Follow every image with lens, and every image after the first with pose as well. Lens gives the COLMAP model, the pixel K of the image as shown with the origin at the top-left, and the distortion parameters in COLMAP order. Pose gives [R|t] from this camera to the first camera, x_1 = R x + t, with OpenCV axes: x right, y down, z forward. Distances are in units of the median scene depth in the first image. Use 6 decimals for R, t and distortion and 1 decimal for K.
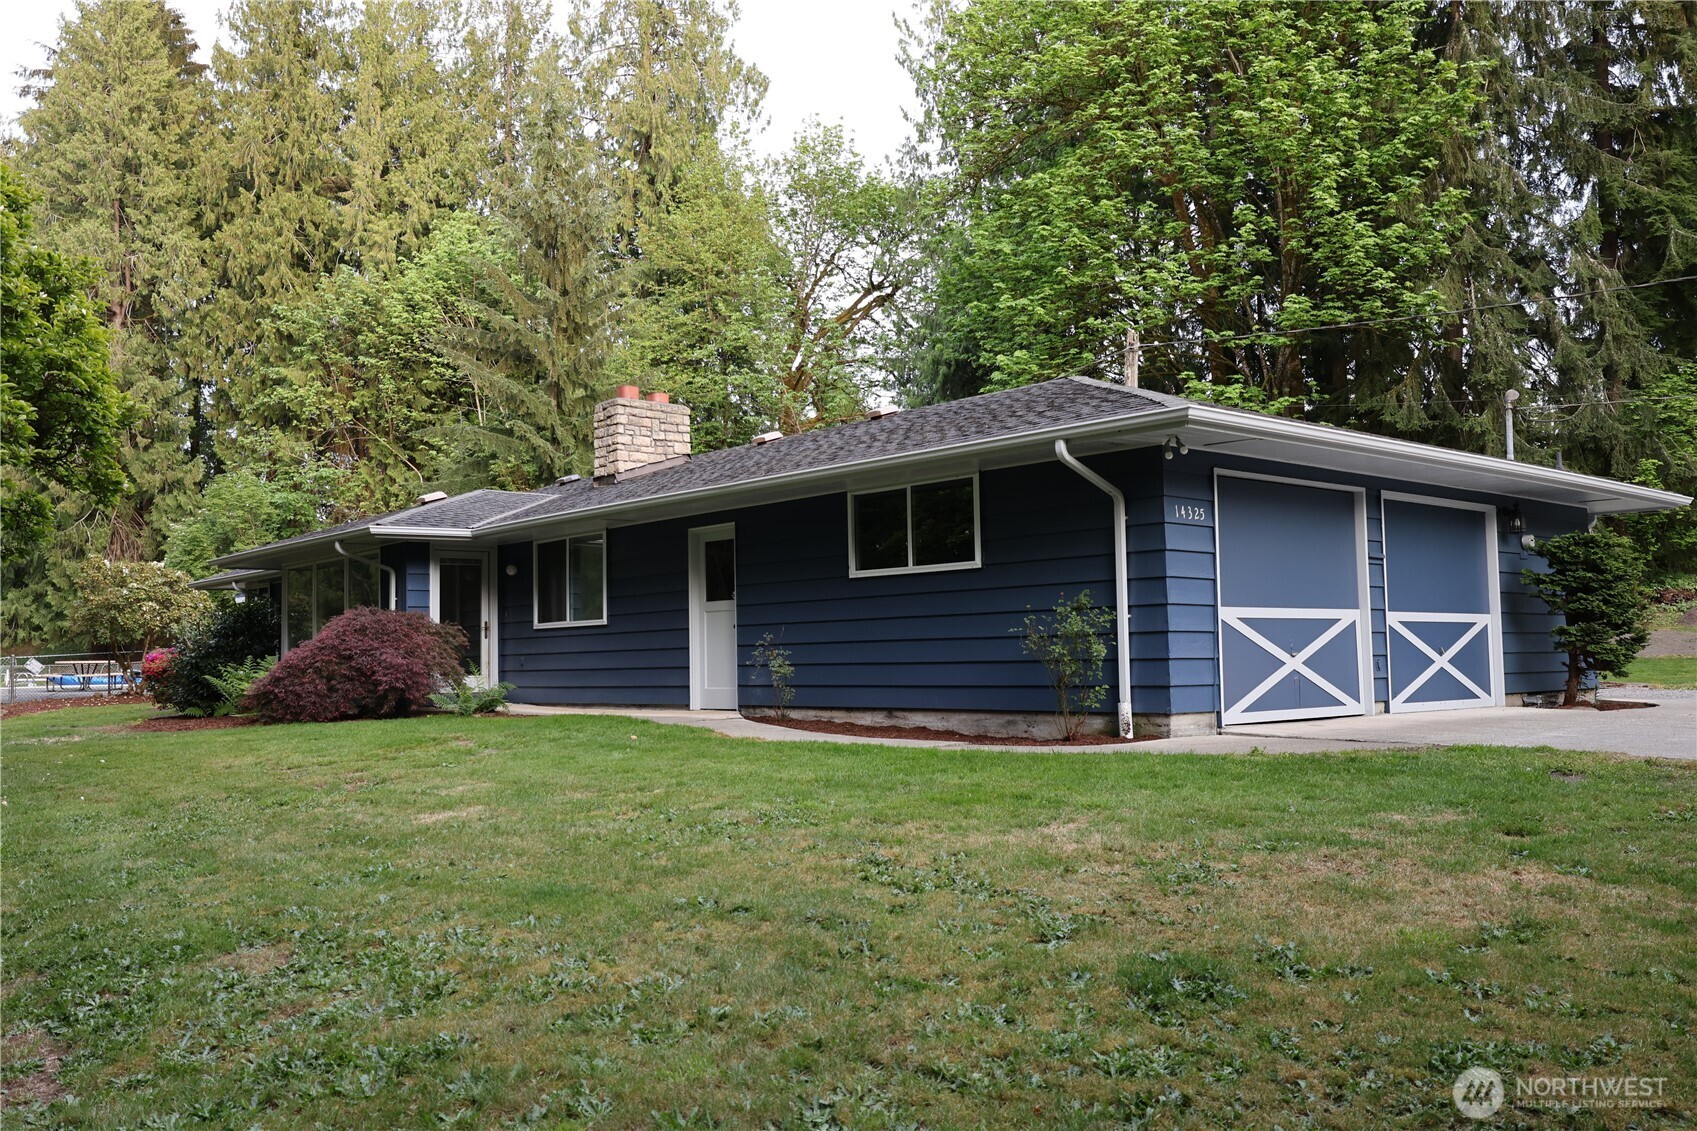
lens RADIAL K [[1375.5, 0, 847.1], [0, 1375.5, 576.7], [0, 0, 1]] dist [-0.012618, -0.007239]
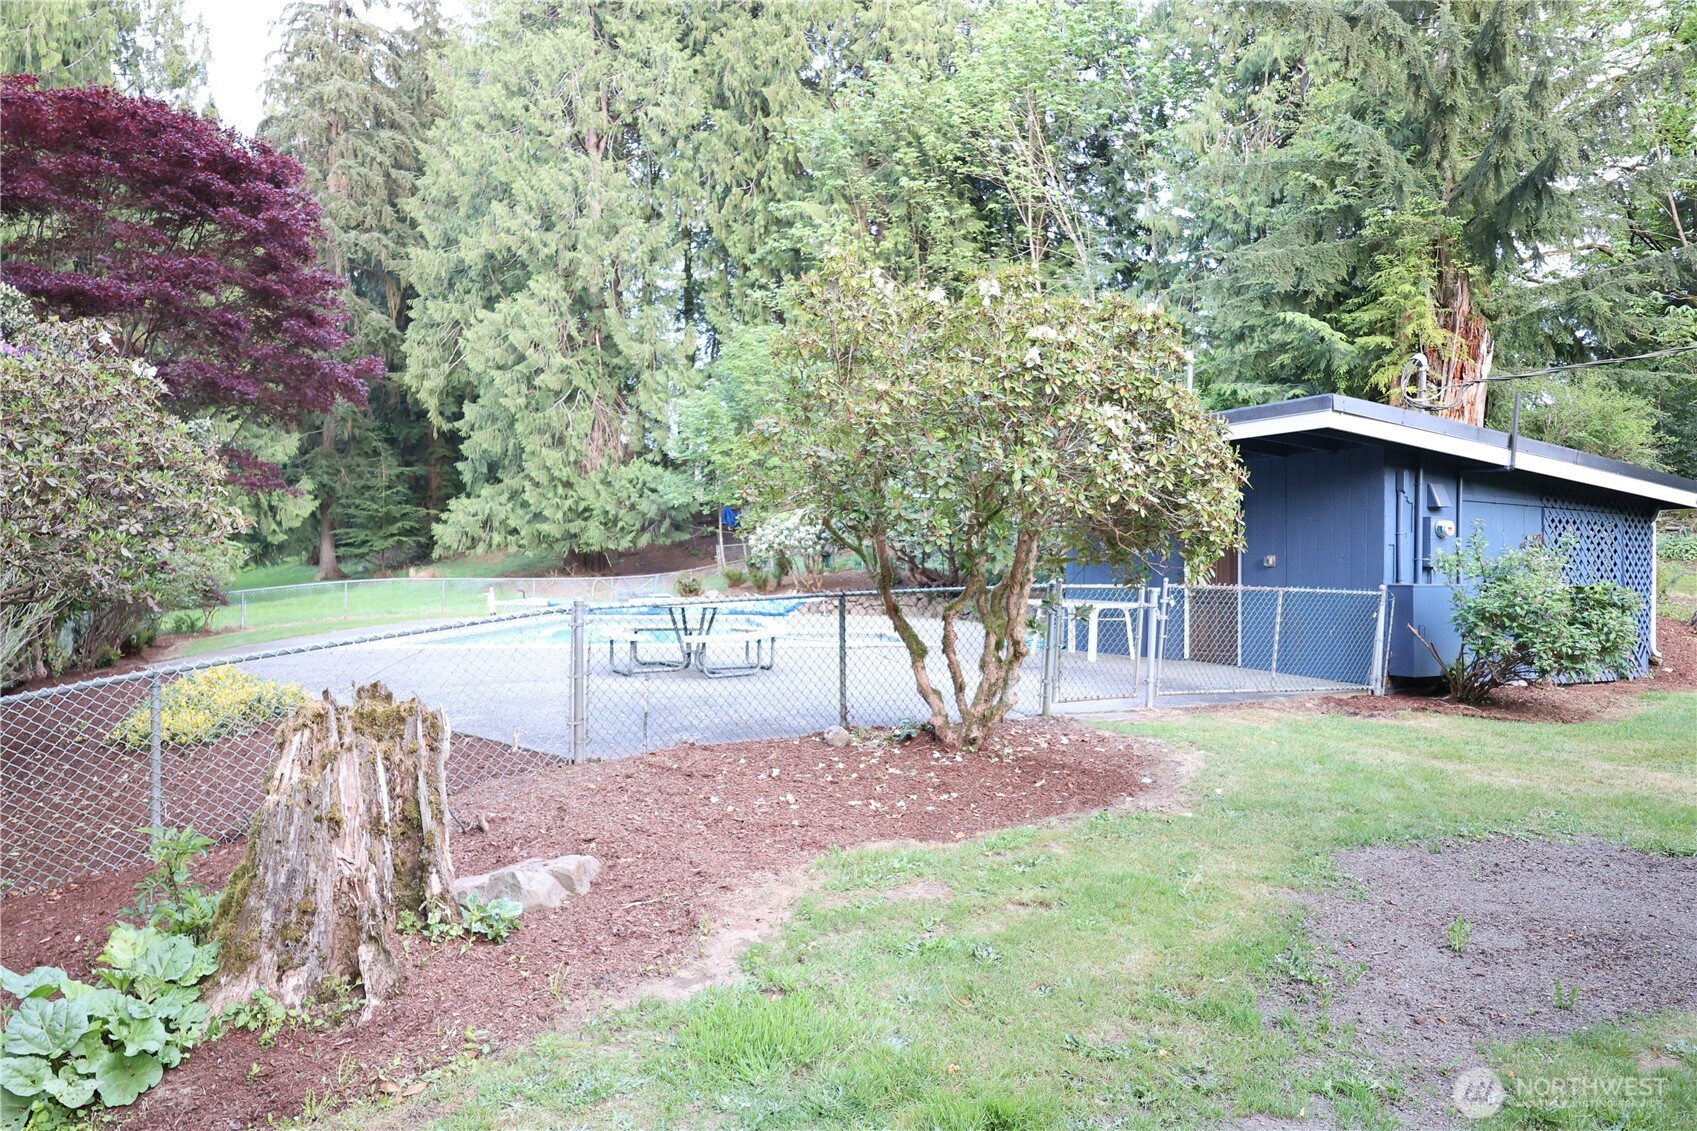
lens RADIAL K [[1162.3, 0, 848.0], [0, 1162.3, 560.1], [0, 0, 1]] dist [-0.004490, -0.000388]
pose [[0.970106, 0.022517, -0.241636, -0.216671], [-0.008042, 0.998122, 0.060725, 0.010068], [0.242550, -0.056967, 0.968465, 0.352973]]
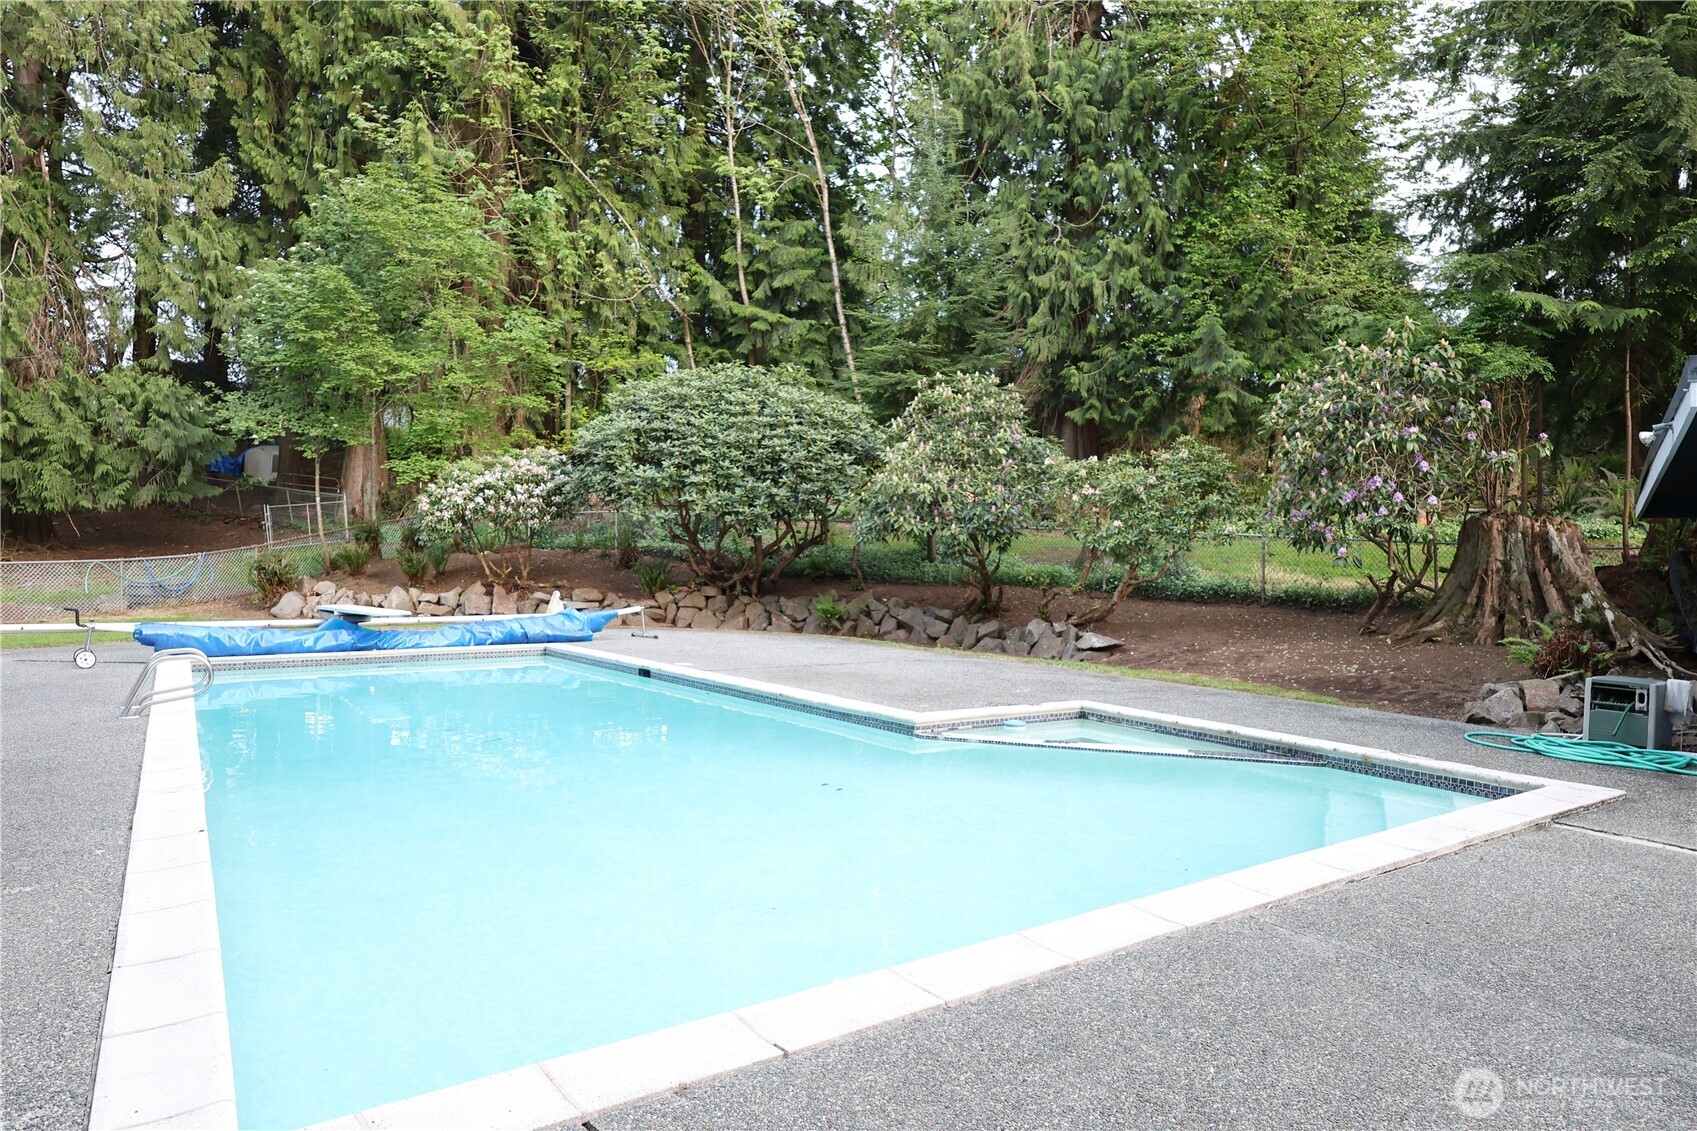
lens RADIAL K [[1162.3, 0, 849.3], [0, 1162.3, 562.1], [0, 0, 1]] dist [-0.004490, -0.000388]
pose [[0.968579, 0.029988, 0.246892, -0.348037], [-0.051824, 0.995249, 0.082425, 0.016484], [-0.243248, -0.092630, 0.965531, 0.504289]]
